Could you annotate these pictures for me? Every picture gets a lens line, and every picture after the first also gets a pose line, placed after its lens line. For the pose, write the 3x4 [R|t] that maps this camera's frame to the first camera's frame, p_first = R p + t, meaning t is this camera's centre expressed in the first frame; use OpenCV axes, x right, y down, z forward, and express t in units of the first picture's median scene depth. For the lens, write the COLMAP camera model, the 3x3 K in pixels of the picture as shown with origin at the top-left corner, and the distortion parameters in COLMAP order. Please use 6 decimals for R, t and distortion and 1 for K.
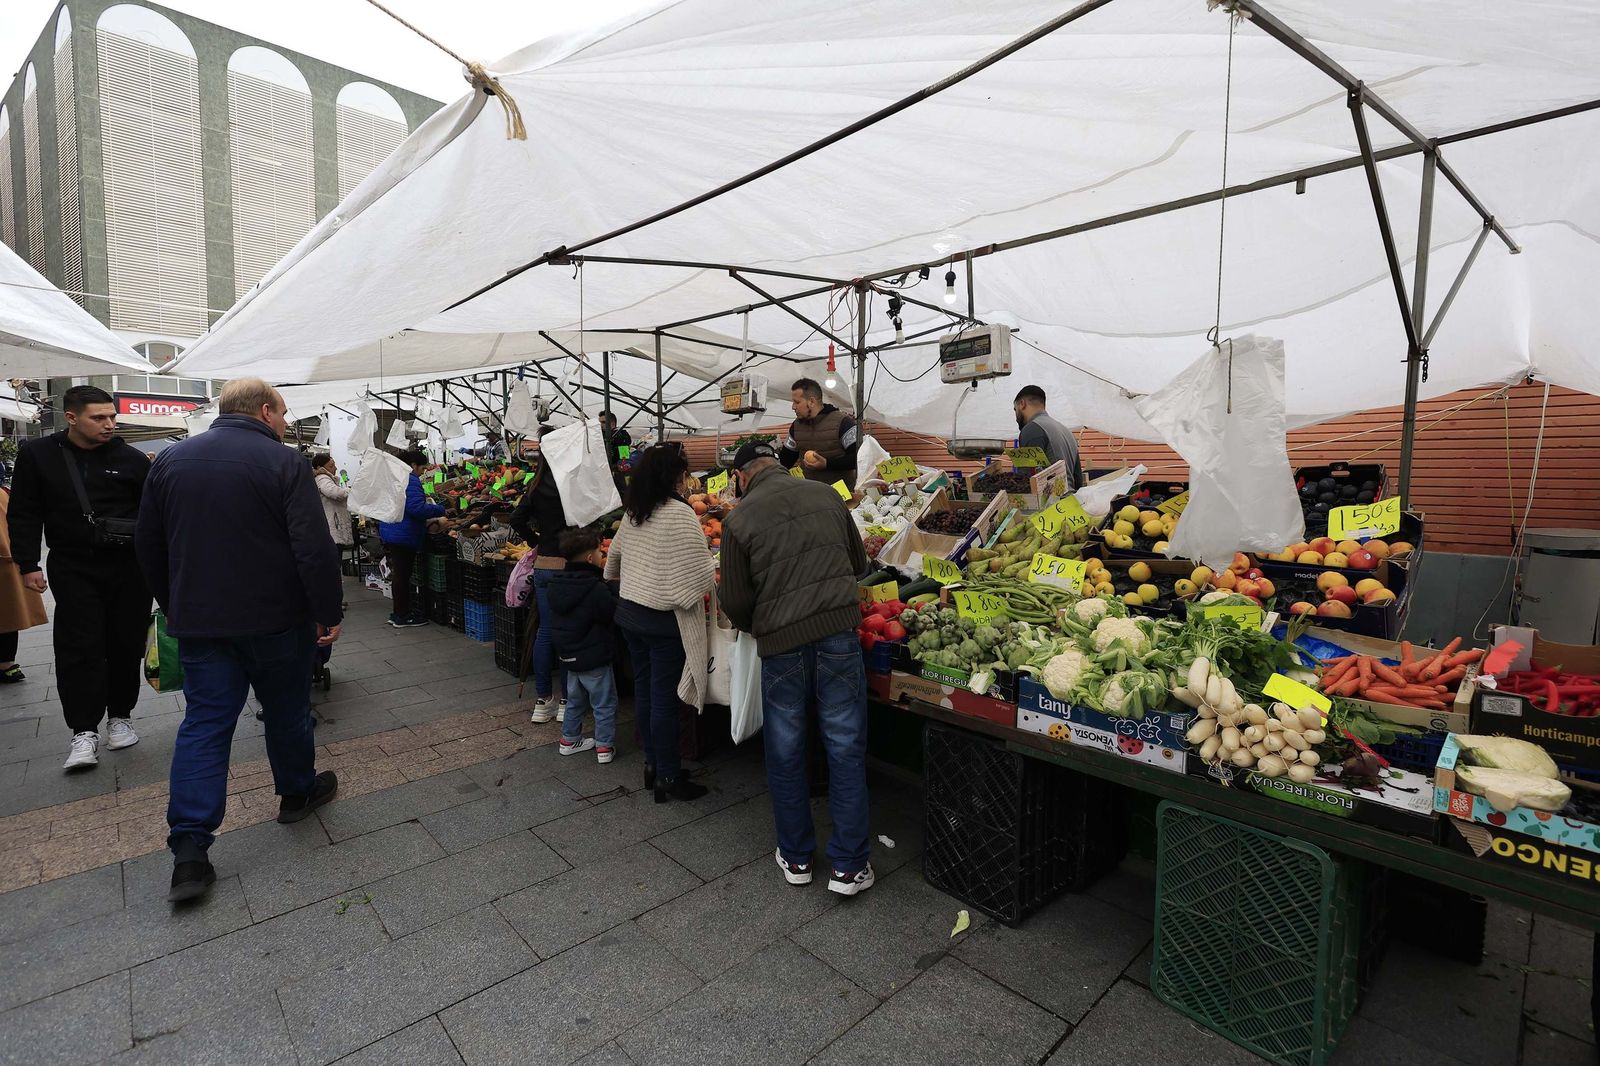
lens RADIAL K [[734.7, 0, 794.3], [0, 734.7, 533.1], [0, 0, 1]] dist [-0.004289, 0.000528]
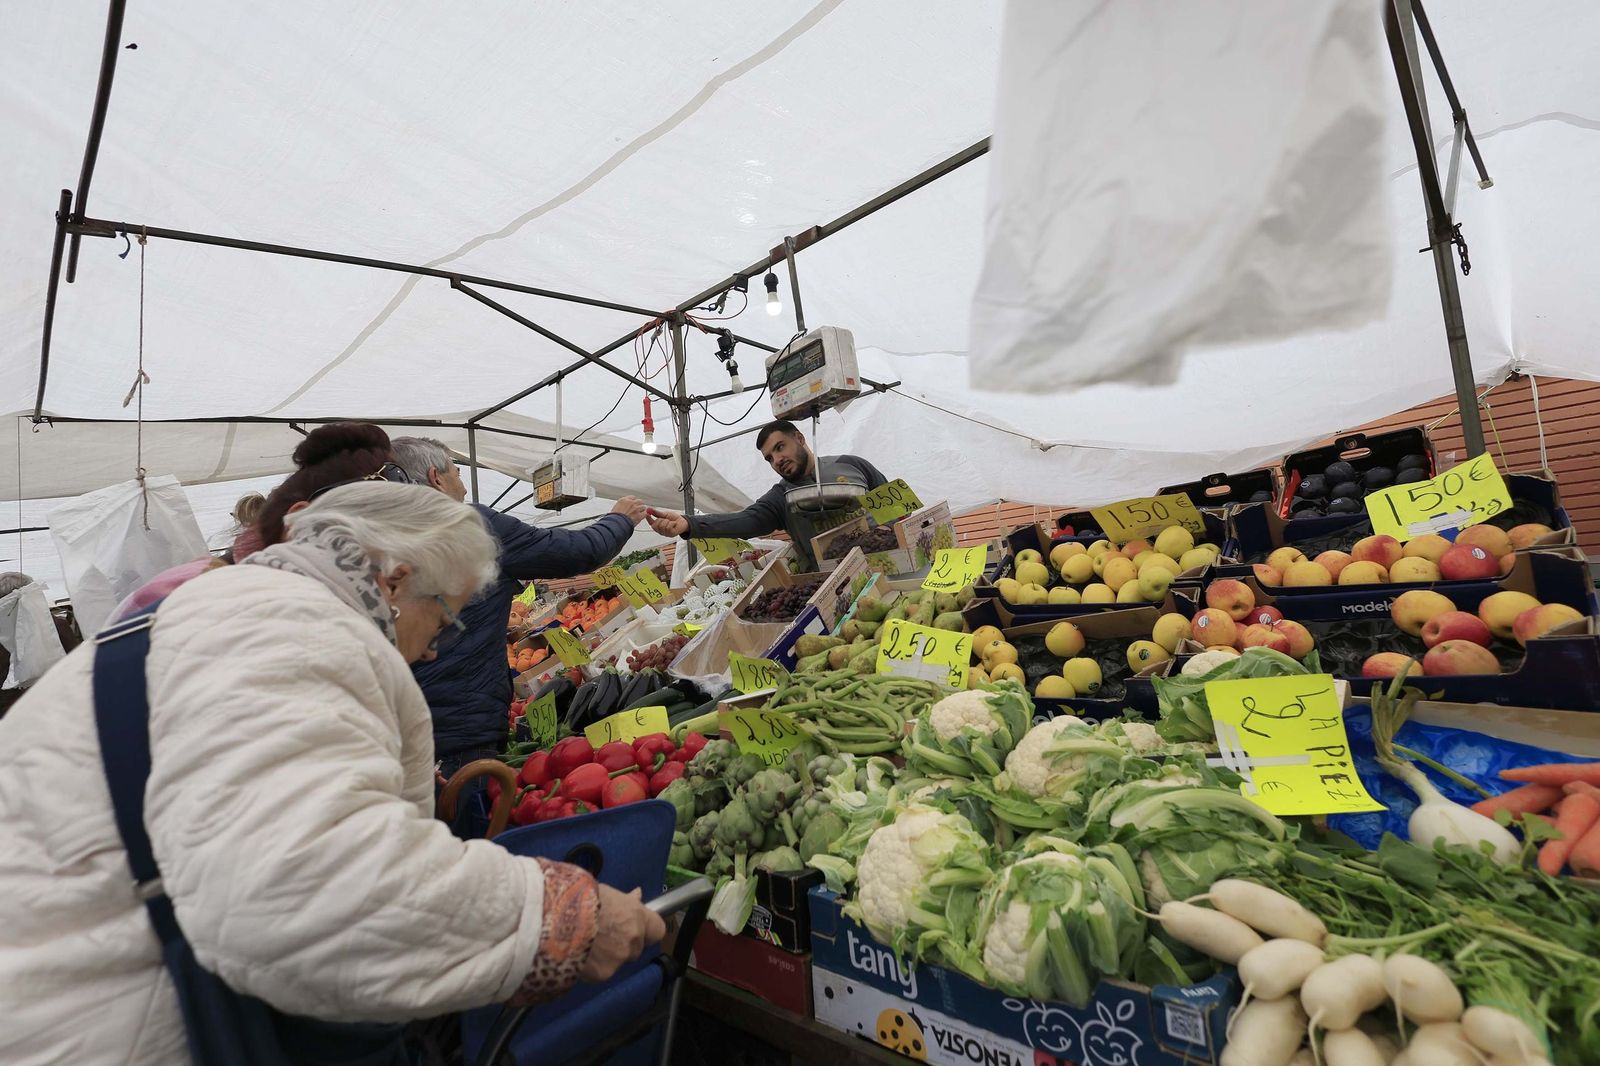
lens RADIAL K [[734.7, 0, 794.3], [0, 734.7, 533.1], [0, 0, 1]] dist [-0.004289, 0.000528]
pose [[0.994829, -0.080514, 0.061915, 0.252527], [0.090760, 0.978336, -0.186069, 0.063057], [-0.045593, 0.190726, 0.980584, 0.471393]]
